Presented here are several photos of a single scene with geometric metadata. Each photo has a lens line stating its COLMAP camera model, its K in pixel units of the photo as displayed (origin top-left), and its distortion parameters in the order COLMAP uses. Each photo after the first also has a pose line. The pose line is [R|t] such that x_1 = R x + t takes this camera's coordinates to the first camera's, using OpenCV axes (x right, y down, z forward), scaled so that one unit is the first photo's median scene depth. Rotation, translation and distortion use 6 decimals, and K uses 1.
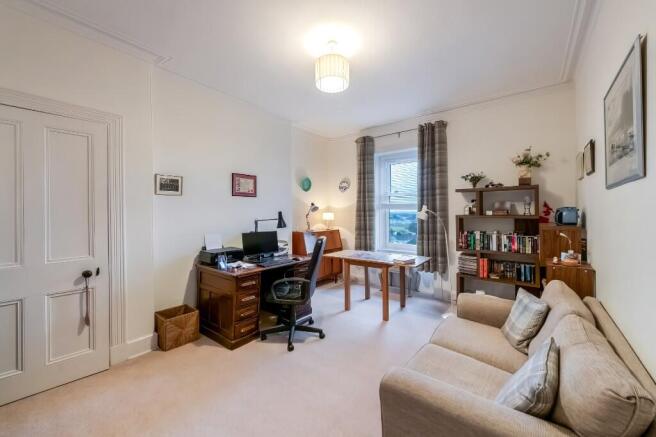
lens RADIAL K [[258.1, 0, 327.1], [0, 258.1, 211.9], [0, 0, 1]] dist [0.000204, -0.000043]
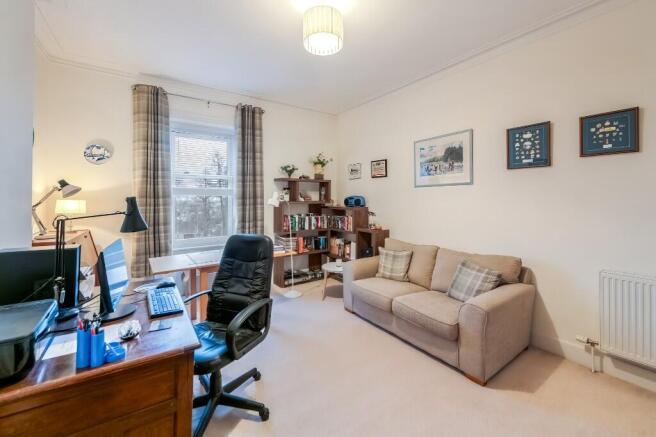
lens RADIAL K [[267.3, 0, 328.8], [0, 267.3, 201.5], [0, 0, 1]] dist [0.000590, -0.000195]
pose [[0.280621, -0.006272, 0.959798, -0.513512], [0.001139, 0.999980, 0.006202, 0.004771], [-0.959818, -0.000648, 0.280622, 0.481313]]
